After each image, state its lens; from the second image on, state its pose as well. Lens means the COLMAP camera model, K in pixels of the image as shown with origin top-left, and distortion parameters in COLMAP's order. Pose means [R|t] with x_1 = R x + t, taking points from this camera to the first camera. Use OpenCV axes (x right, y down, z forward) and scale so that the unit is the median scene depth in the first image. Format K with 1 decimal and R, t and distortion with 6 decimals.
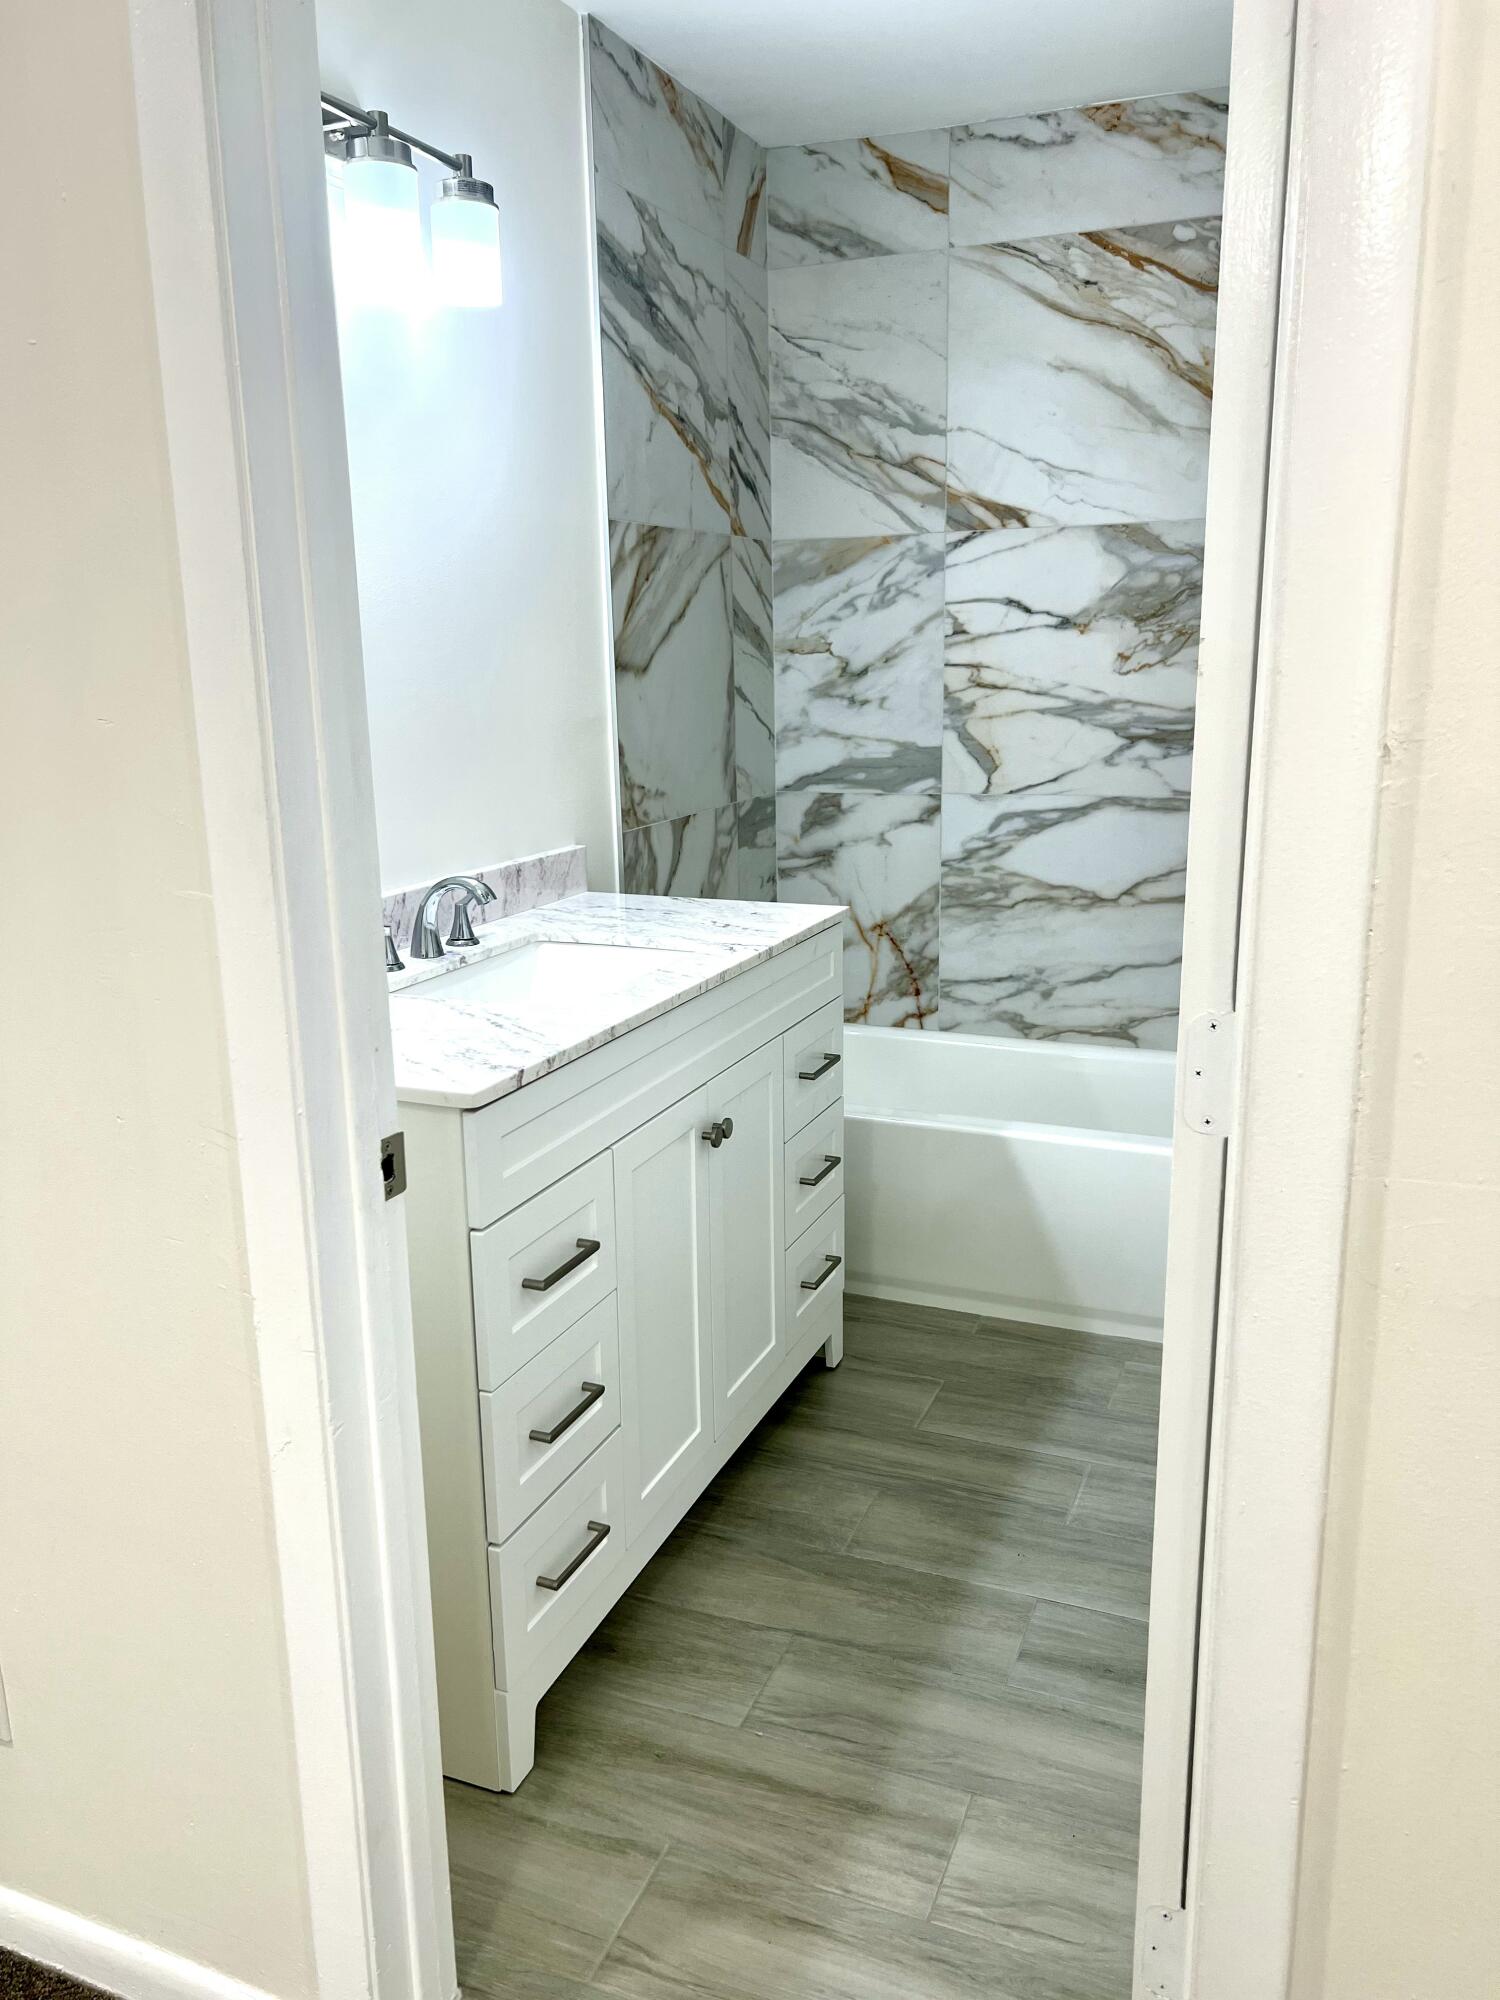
lens RADIAL K [[1506.4, 0, 750.0], [0, 1506.4, 1000.0], [0, 0, 1]] dist [0.069750, -0.147364]
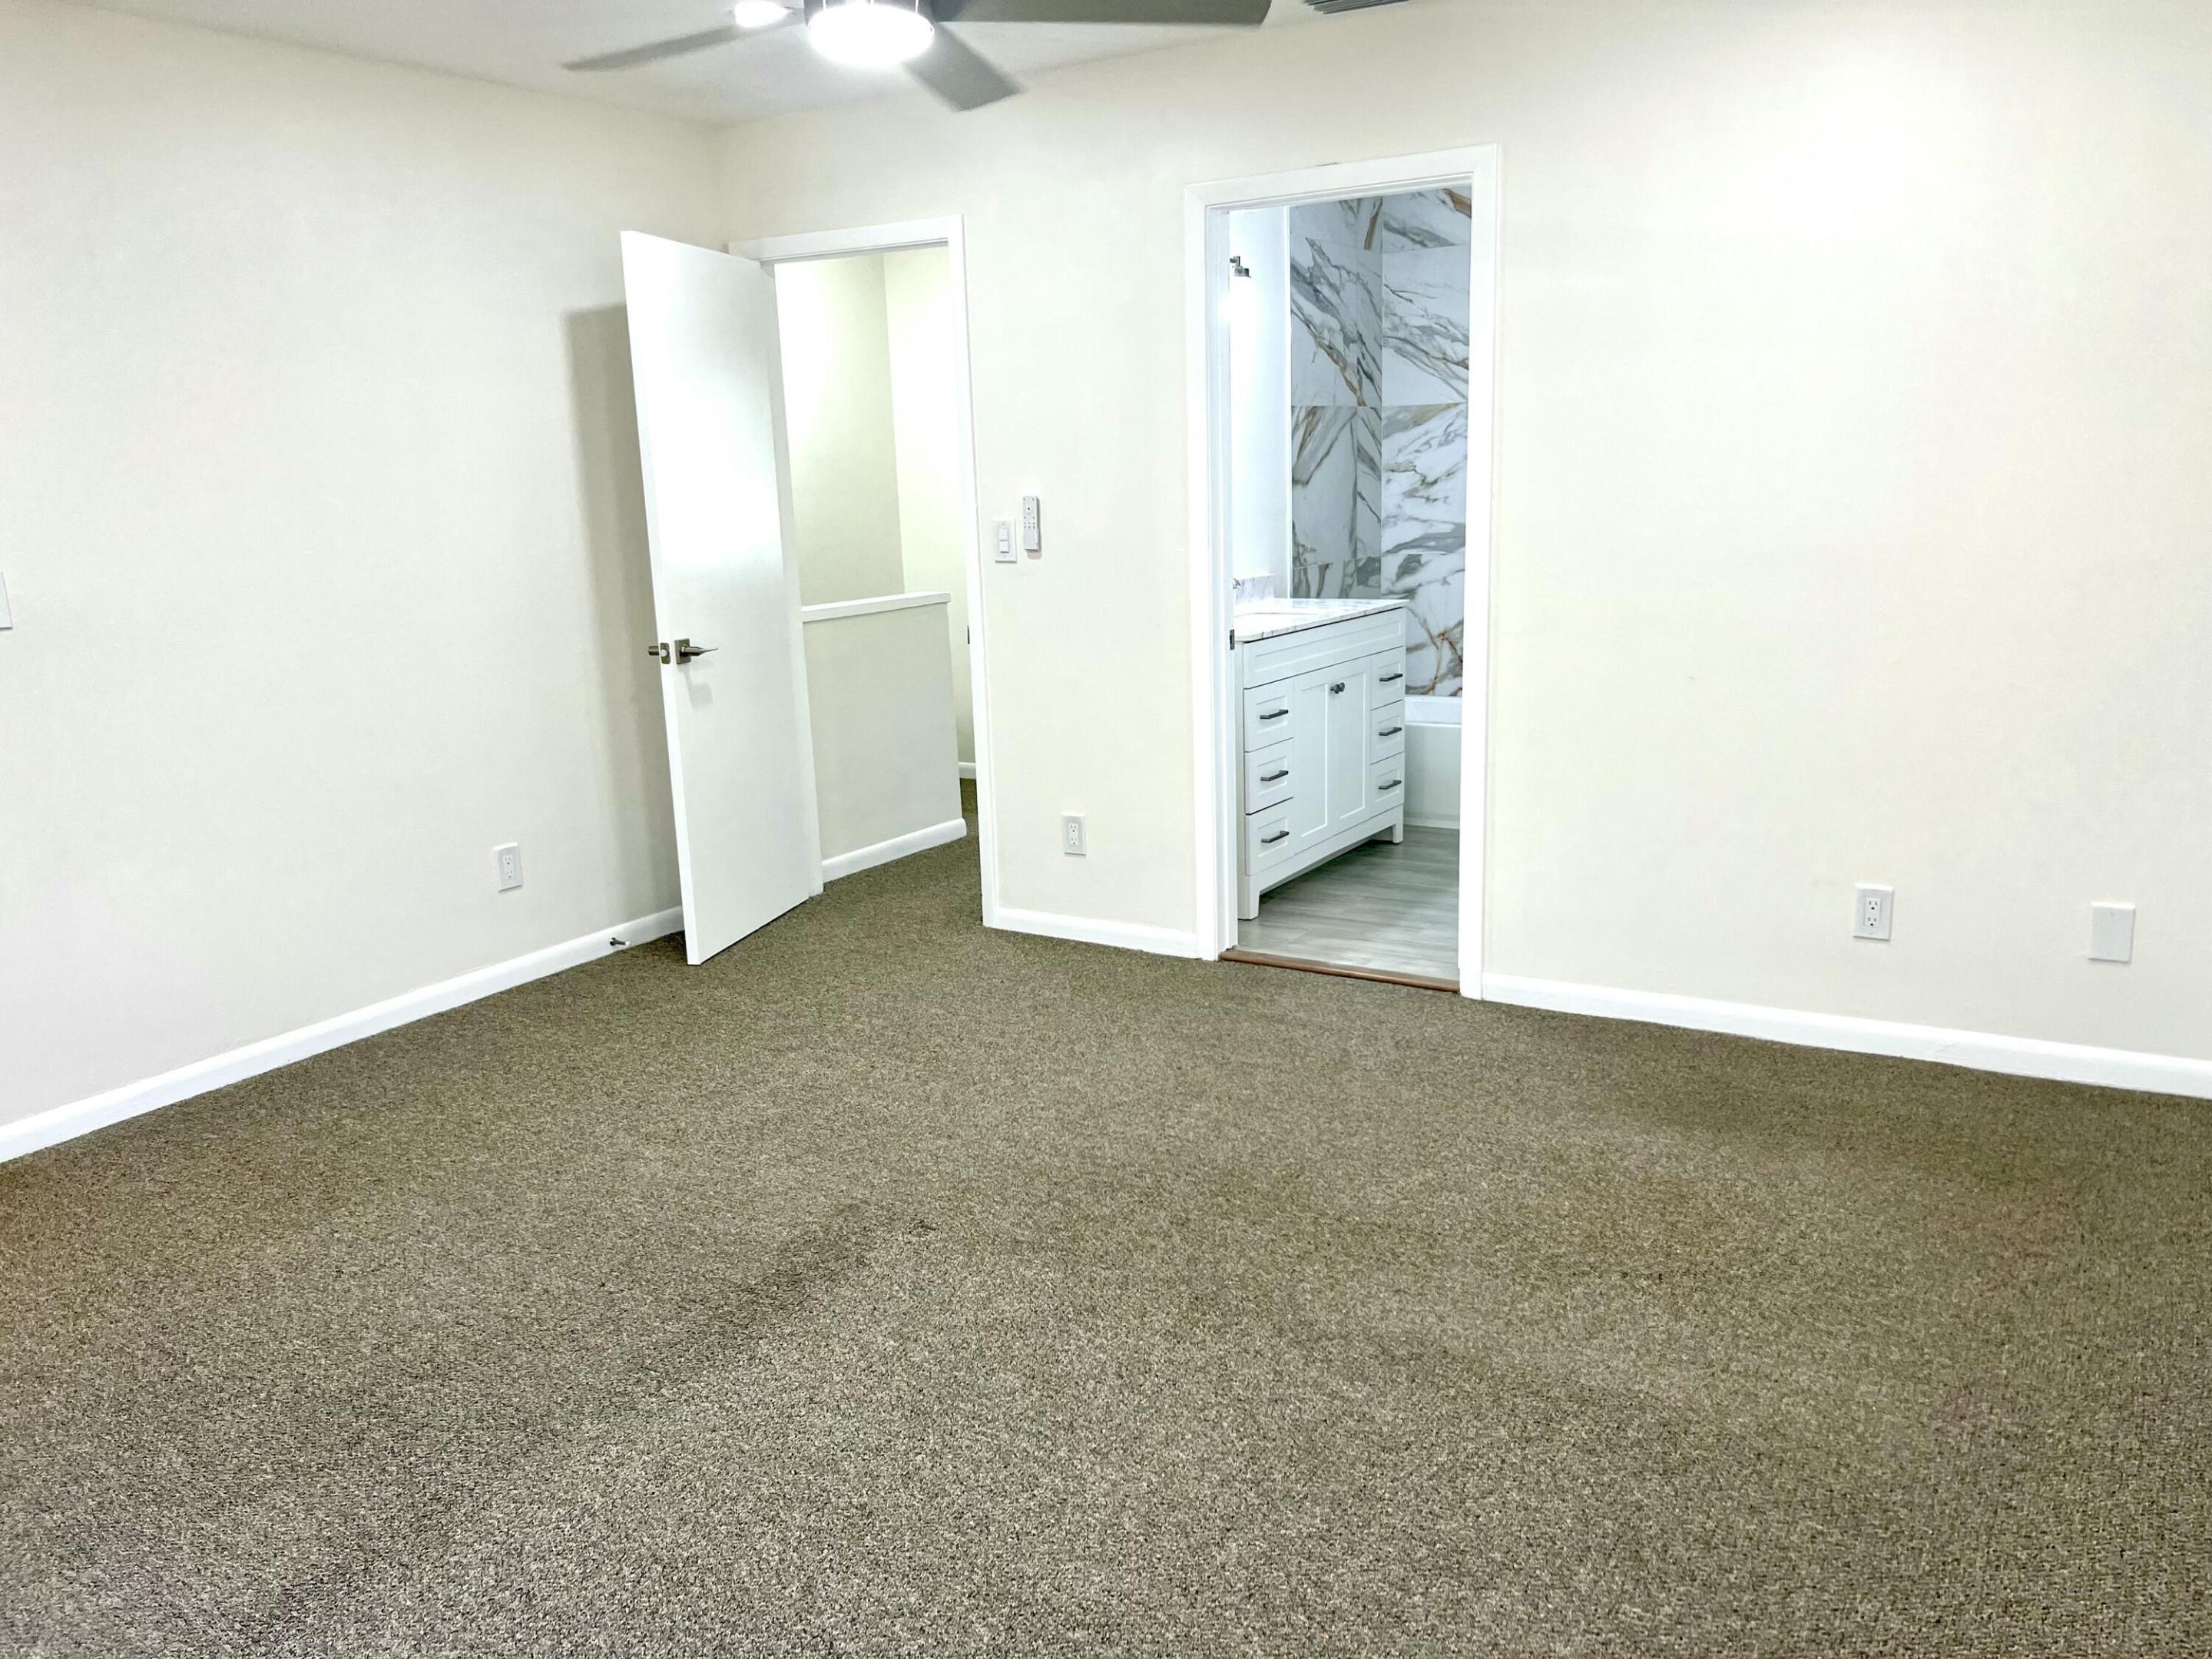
lens RADIAL K [[1666.1, 0, 1106.0], [0, 1666.1, 829.5], [0, 0, 1]] dist [0.069750, -0.147364]
pose [[0.985319, 0.023209, -0.169140, 0.040257], [-0.025284, 0.999629, -0.010122, 0.212565], [0.168842, 0.014250, 0.985540, -0.961101]]
